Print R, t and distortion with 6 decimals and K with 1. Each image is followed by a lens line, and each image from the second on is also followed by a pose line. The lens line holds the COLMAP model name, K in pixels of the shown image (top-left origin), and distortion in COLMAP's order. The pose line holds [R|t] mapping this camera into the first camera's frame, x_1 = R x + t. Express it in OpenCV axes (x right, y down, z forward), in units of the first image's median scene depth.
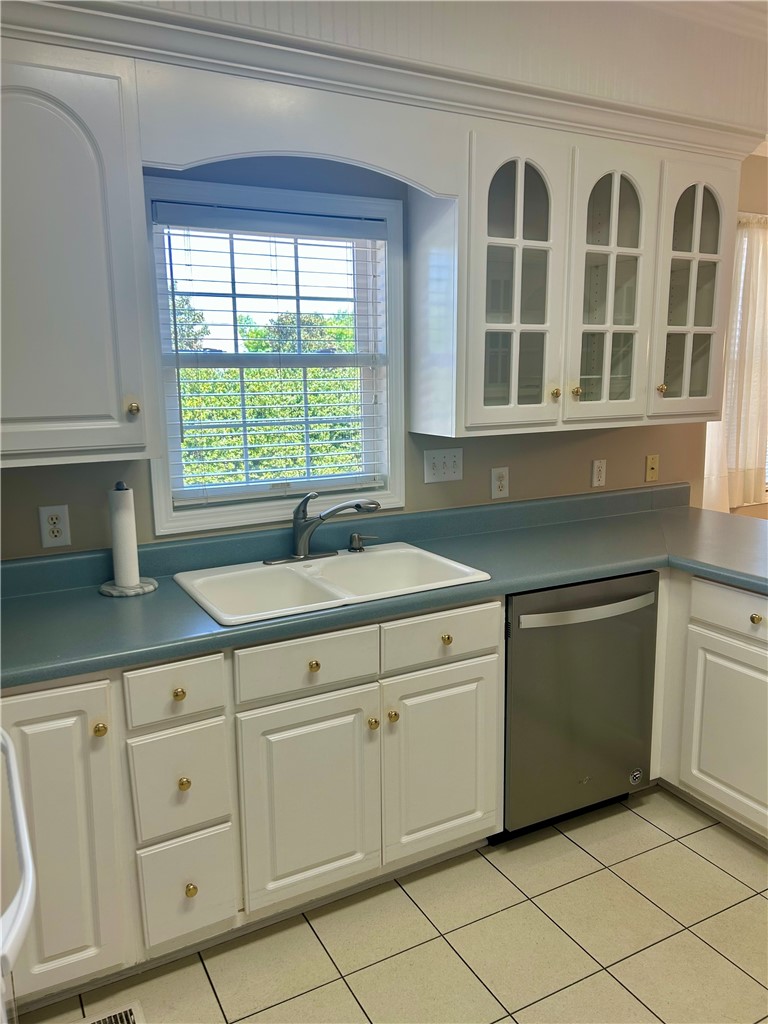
lens RADIAL K [[787.1, 0, 412.3], [0, 787.1, 513.0], [0, 0, 1]] dist [0.058851, -0.001247]
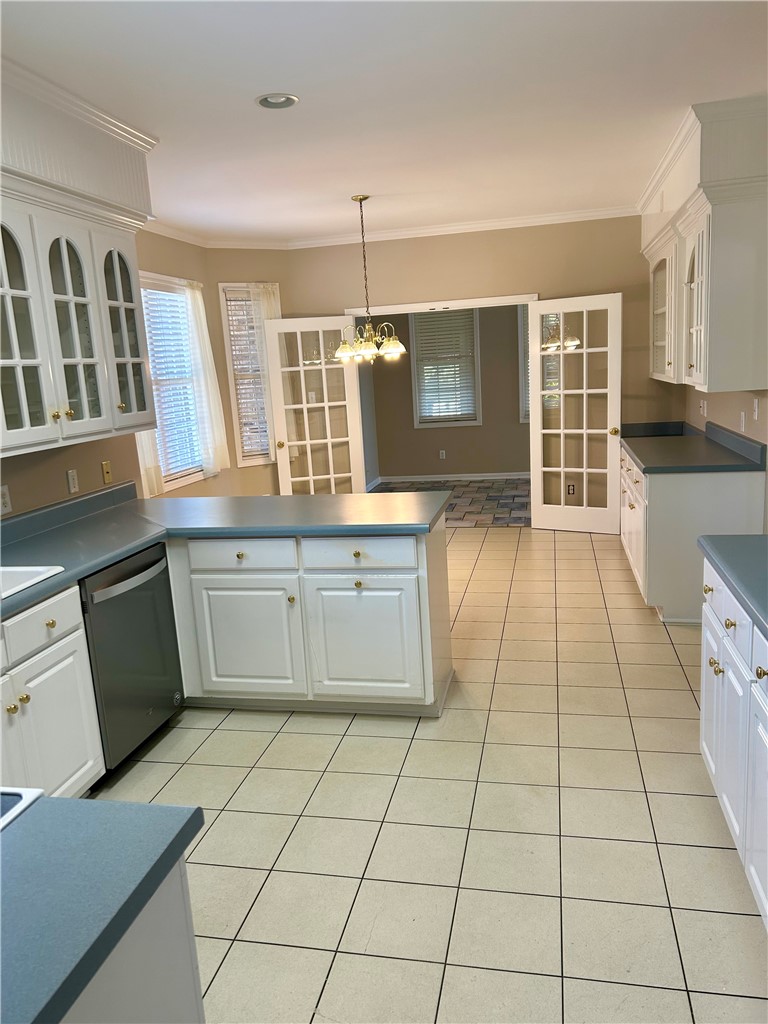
lens RADIAL K [[762.7, 0, 384.0], [0, 762.7, 512.0], [0, 0, 1]] dist [0.134787, -0.145154]
pose [[0.663920, -0.180013, 0.725814, -0.366027], [0.198340, 0.978221, 0.061188, 0.018475], [-0.721021, 0.103334, 0.685164, -0.155960]]
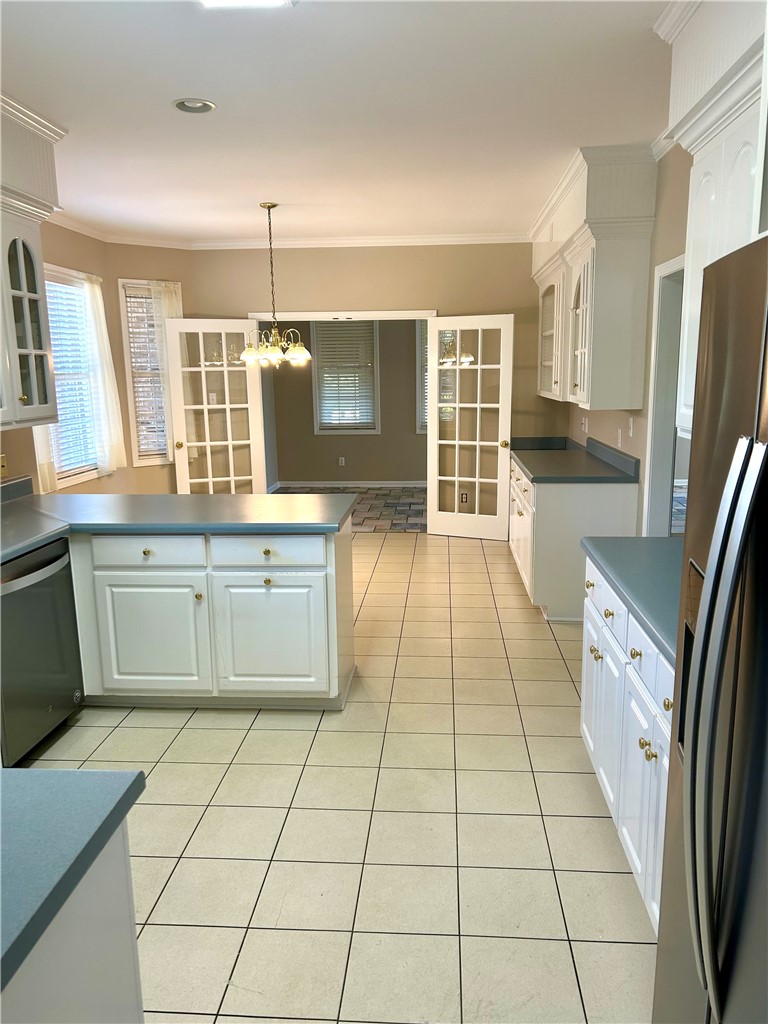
lens RADIAL K [[762.7, 0, 384.0], [0, 762.7, 512.0], [0, 0, 1]] dist [0.134787, -0.145154]
pose [[0.558748, -0.159088, 0.813936, -0.425428], [0.169059, 0.982670, 0.076013, 0.023374], [-0.811923, 0.095131, 0.575960, -0.166429]]
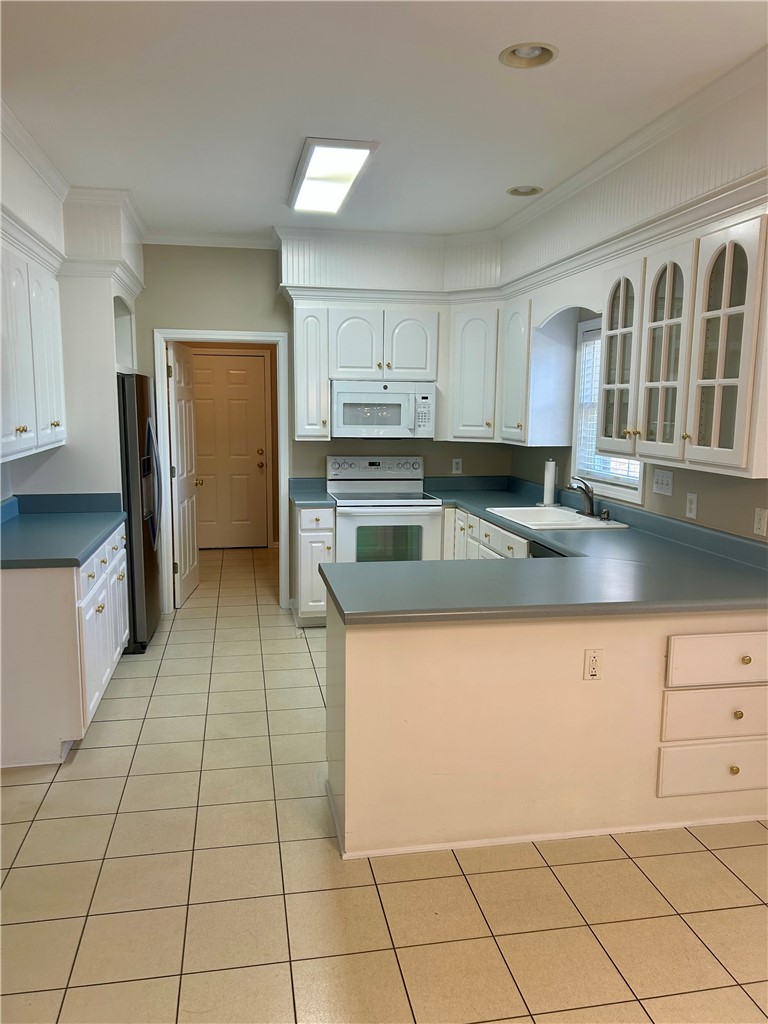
lens RADIAL K [[762.7, 0, 384.0], [0, 762.7, 512.0], [0, 0, 1]] dist [0.134787, -0.145154]
pose [[-0.322446, 0.136471, -0.936699, 1.576351], [-0.188512, 0.960473, 0.204828, -0.210054], [0.927627, 0.242625, -0.283974, 0.998968]]
